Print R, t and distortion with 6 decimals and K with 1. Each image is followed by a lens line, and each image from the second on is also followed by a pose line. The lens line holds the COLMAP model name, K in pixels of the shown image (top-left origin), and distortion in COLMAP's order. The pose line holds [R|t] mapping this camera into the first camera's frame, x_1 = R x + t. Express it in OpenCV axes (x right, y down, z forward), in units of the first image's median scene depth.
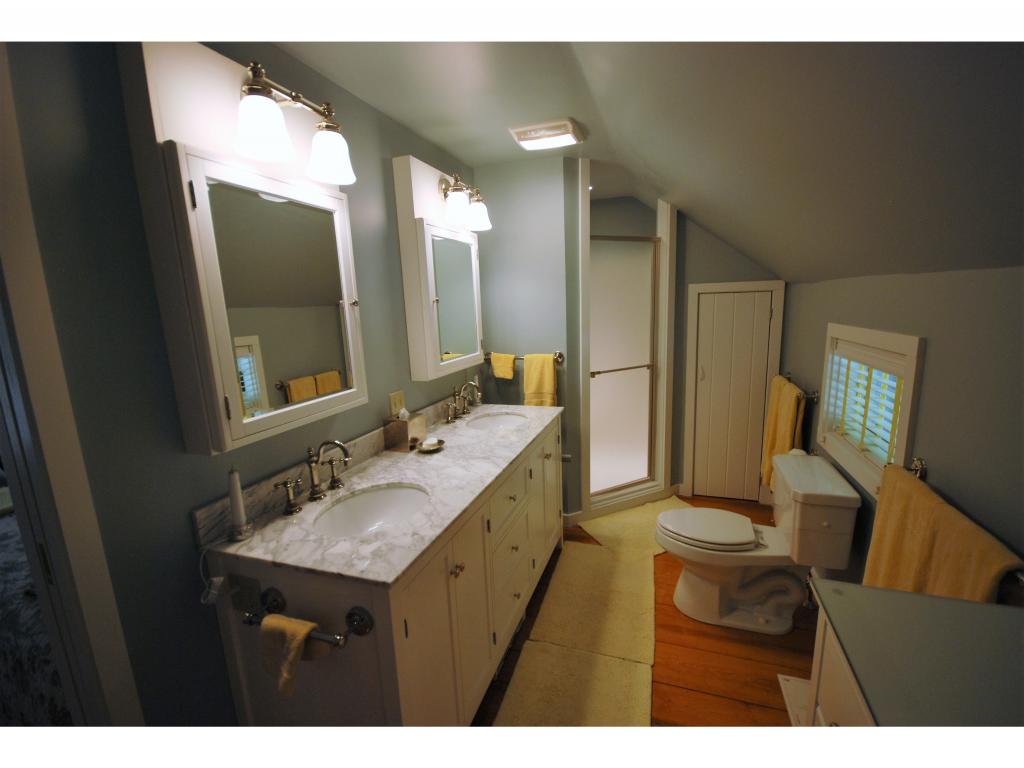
lens RADIAL K [[481.8, 0, 516.9], [0, 481.8, 387.1], [0, 0, 1]] dist [-0.003666, -0.001116]
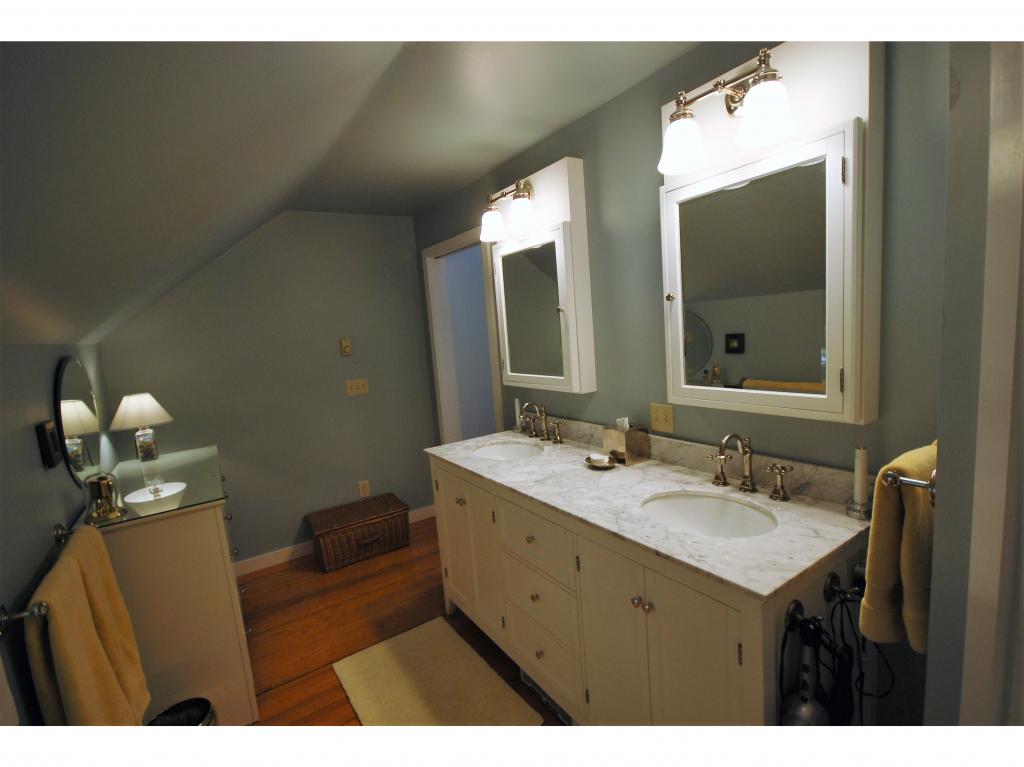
lens RADIAL K [[481.8, 0, 516.9], [0, 481.8, 386.6], [0, 0, 1]] dist [-0.003666, -0.001116]
pose [[-0.620985, 0.179170, -0.763070, 0.641856], [-0.036580, 0.965839, 0.256549, -0.266012], [0.782968, 0.187226, -0.593217, 1.498328]]
